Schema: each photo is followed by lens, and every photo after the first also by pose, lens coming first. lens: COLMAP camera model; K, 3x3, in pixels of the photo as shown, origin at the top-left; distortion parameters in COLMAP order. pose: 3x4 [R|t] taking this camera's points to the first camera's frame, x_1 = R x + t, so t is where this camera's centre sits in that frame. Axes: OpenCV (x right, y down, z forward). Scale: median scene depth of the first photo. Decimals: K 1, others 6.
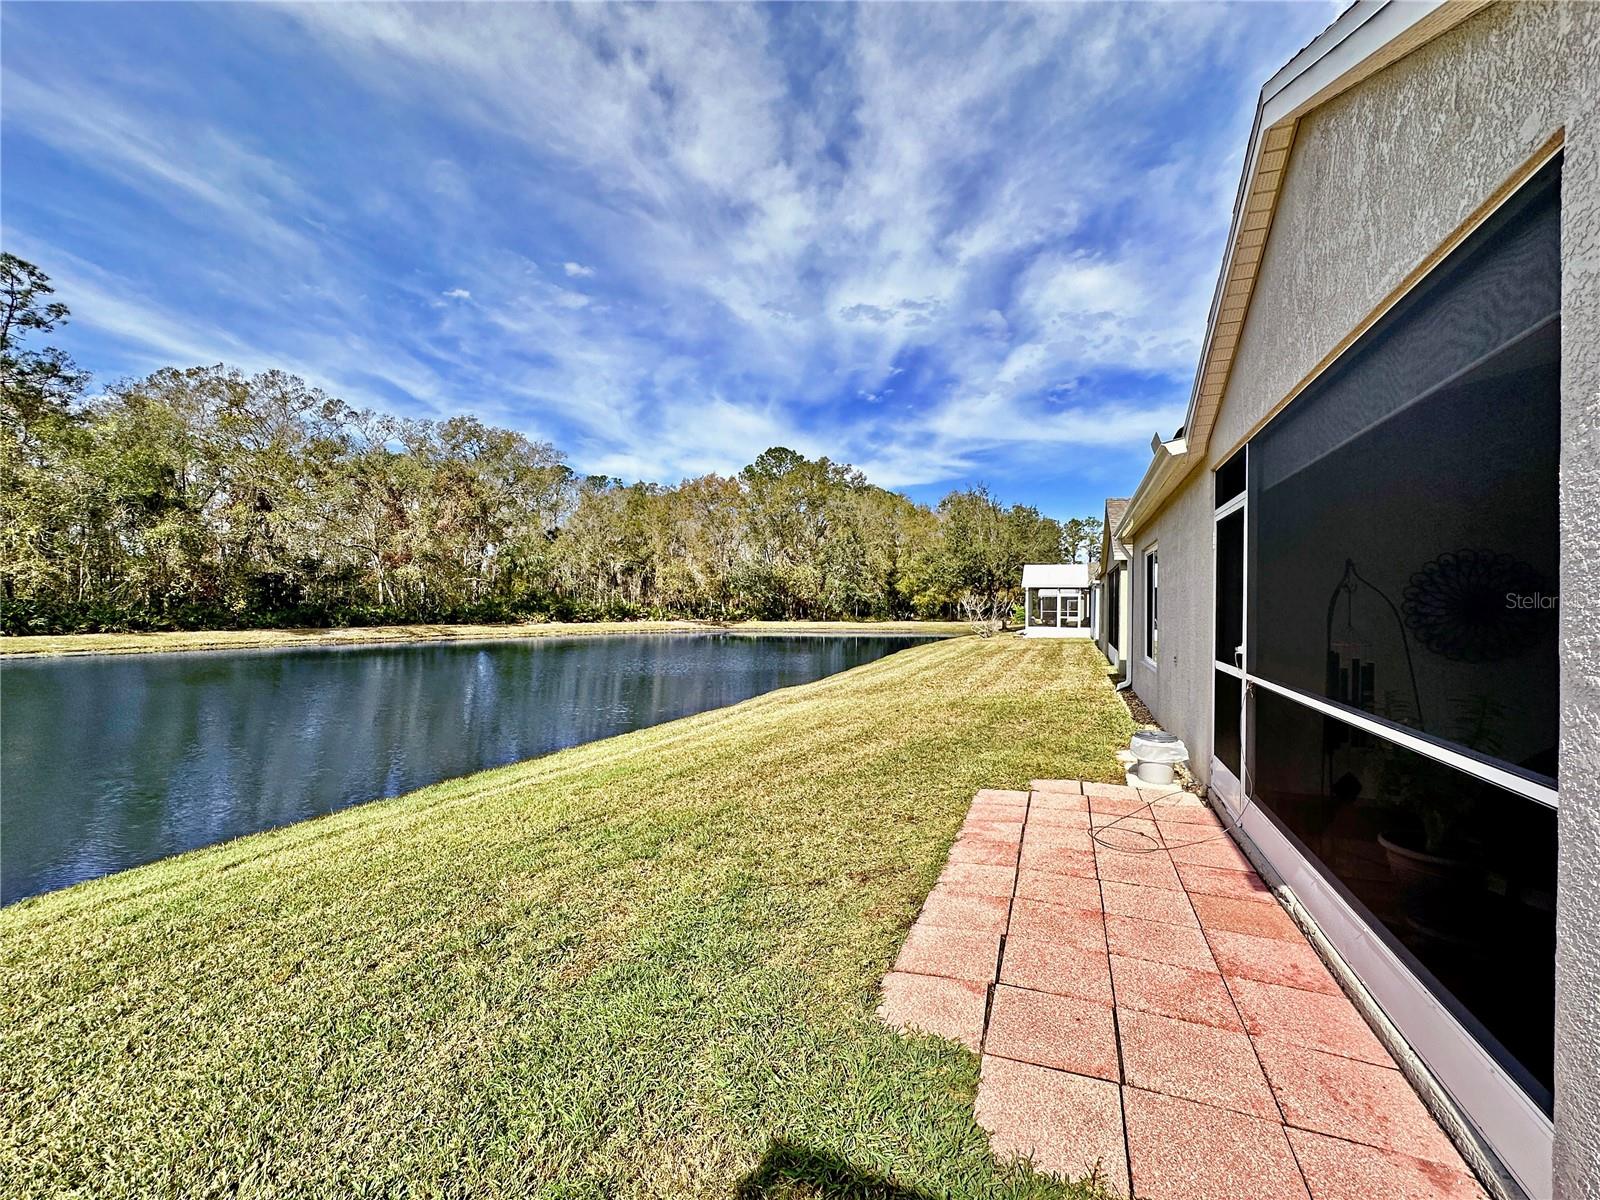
lens RADIAL K [[647.4, 0, 795.9], [0, 647.4, 598.7], [0, 0, 1]] dist [-0.000129, -0.000036]
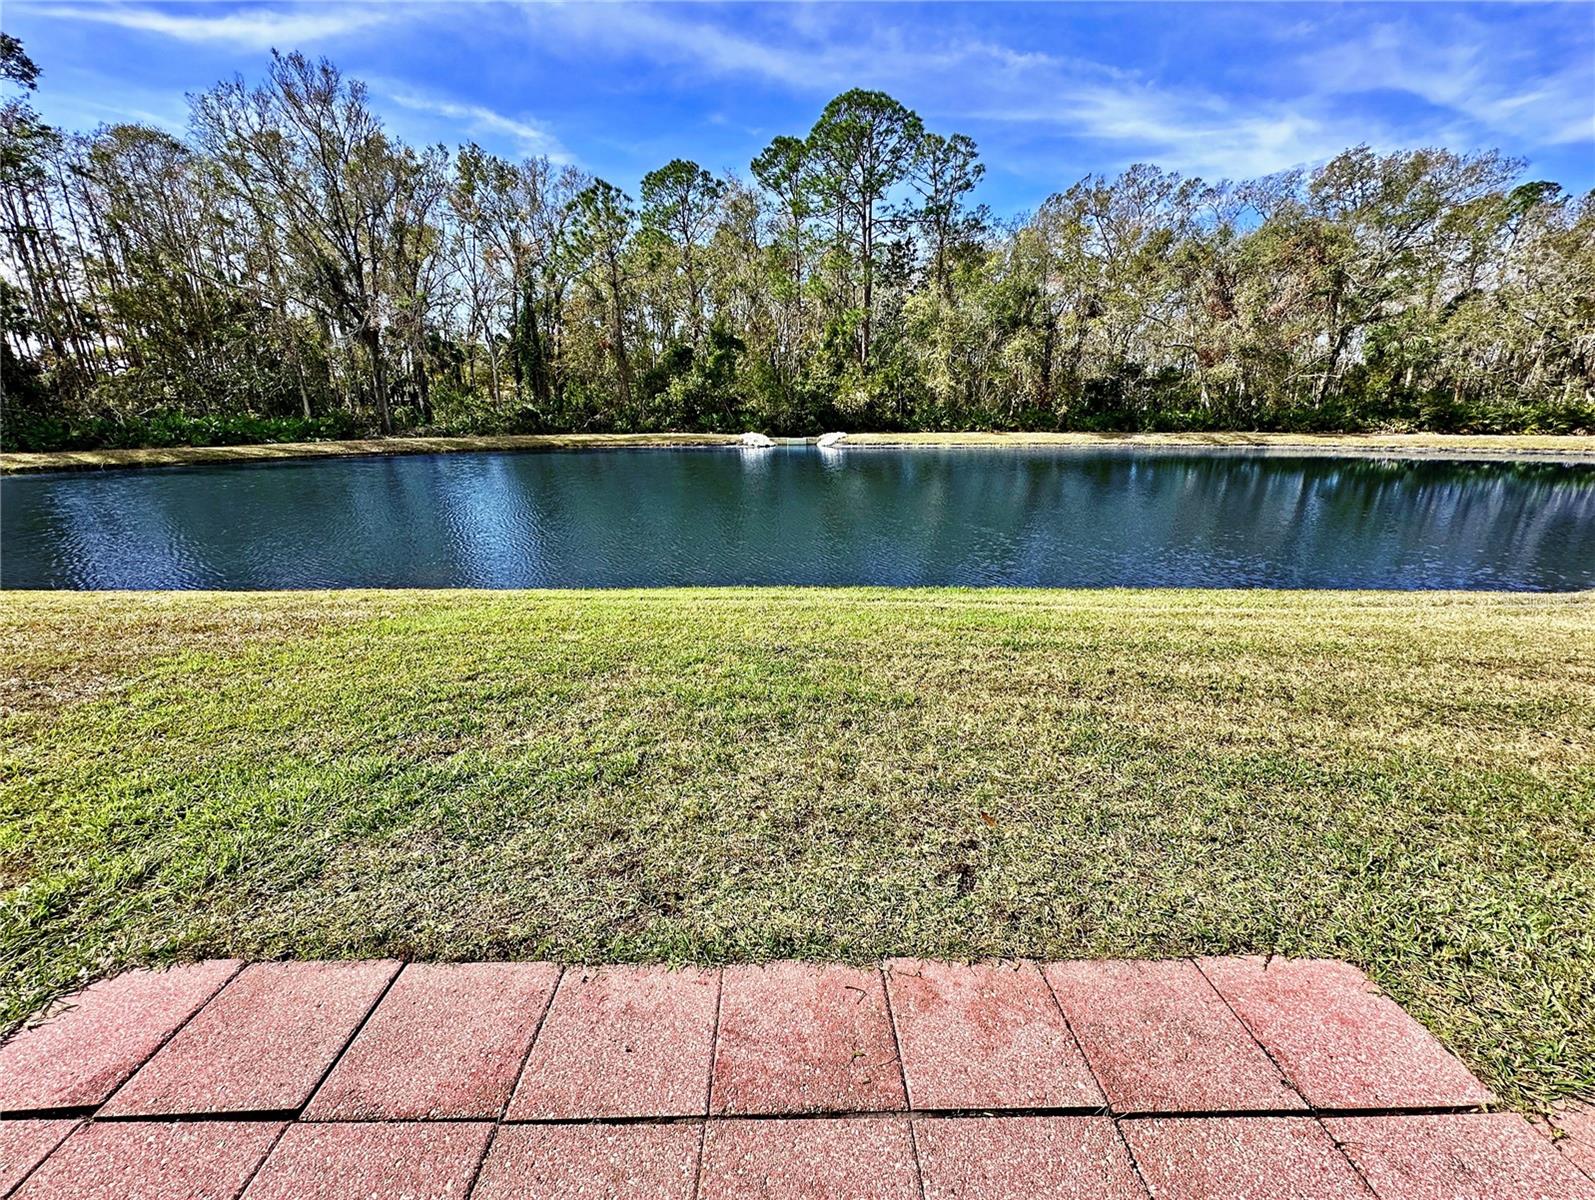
lens RADIAL K [[645.3, 0, 793.4], [0, 645.3, 598.7], [0, 0, 1]] dist [-0.000129, -0.000036]
pose [[0.390706, 0.252865, -0.885104, 0.045149], [0.013552, 0.959846, 0.280200, 0.003268], [0.920416, -0.121471, 0.371590, 0.071154]]
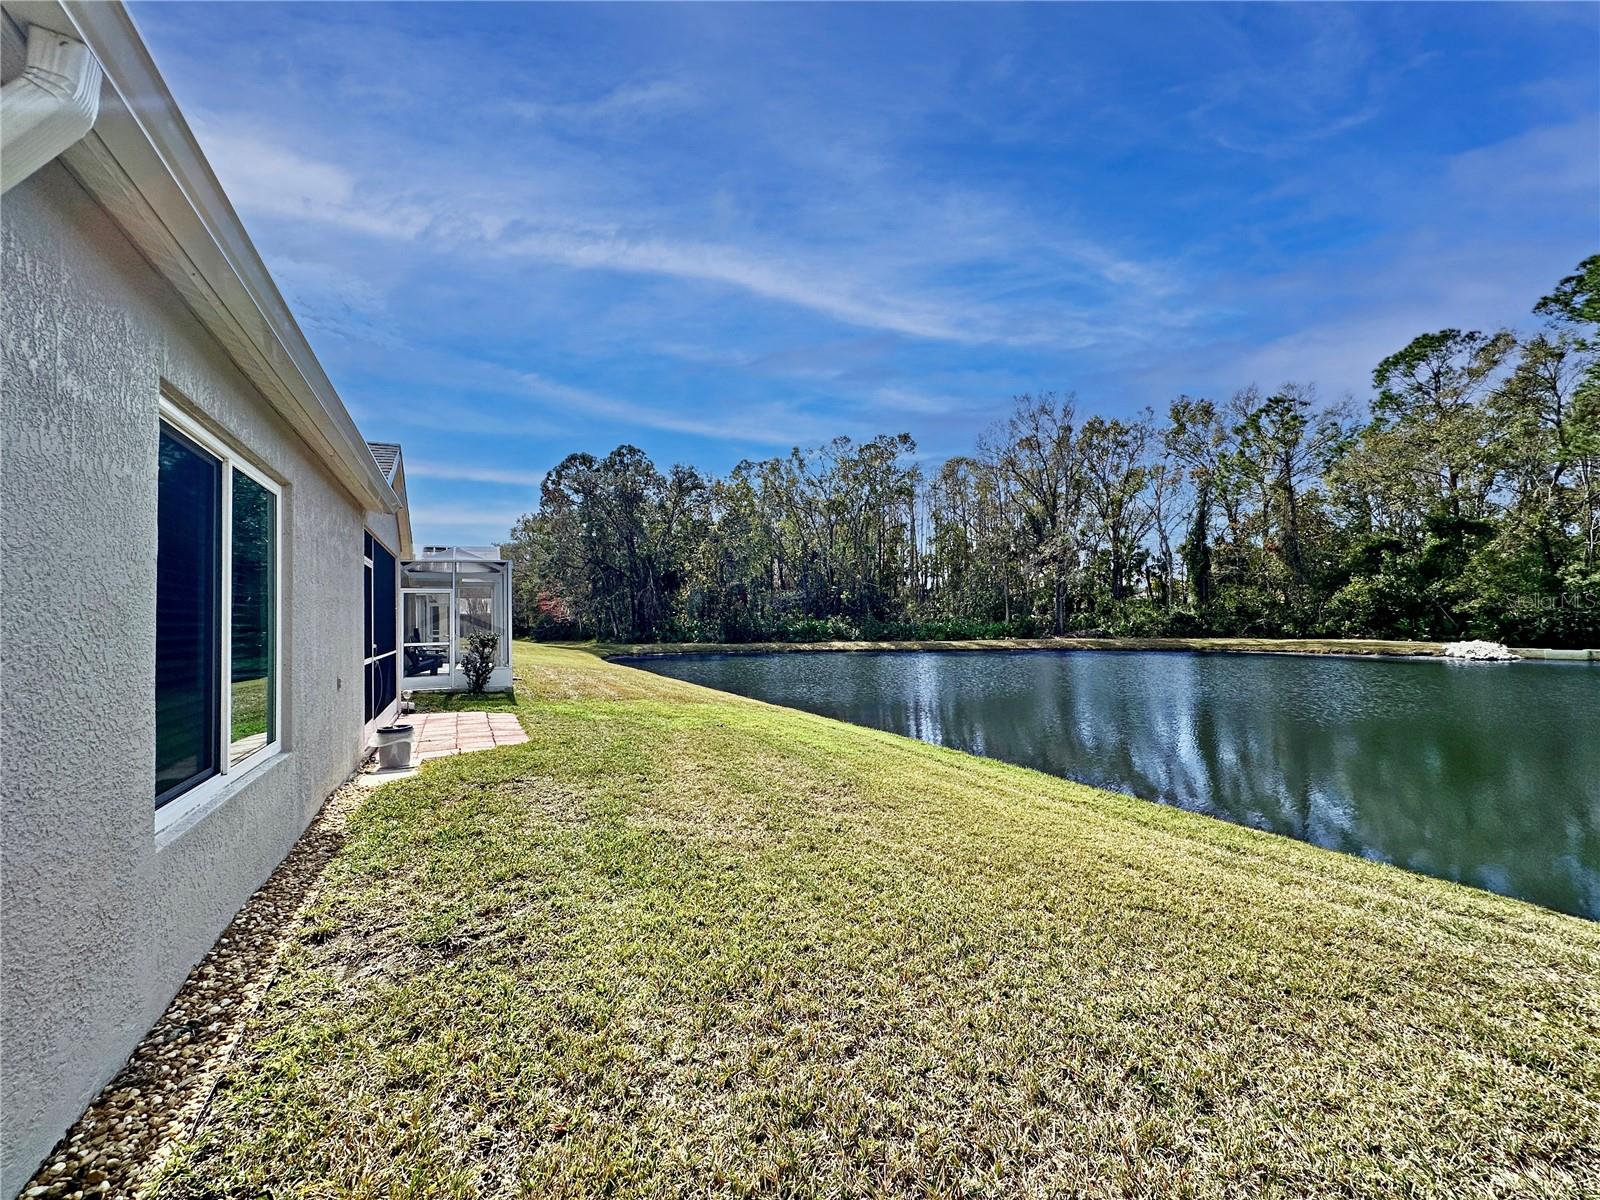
lens RADIAL K [[647.4, 0, 795.9], [0, 647.4, 598.7], [0, 0, 1]] dist [-0.000129, -0.000036]
pose [[-0.646756, -0.019036, -0.762459, 0.131638], [0.021324, 0.998846, -0.043025, 0.002948], [0.762399, -0.044085, -0.645604, 0.286859]]
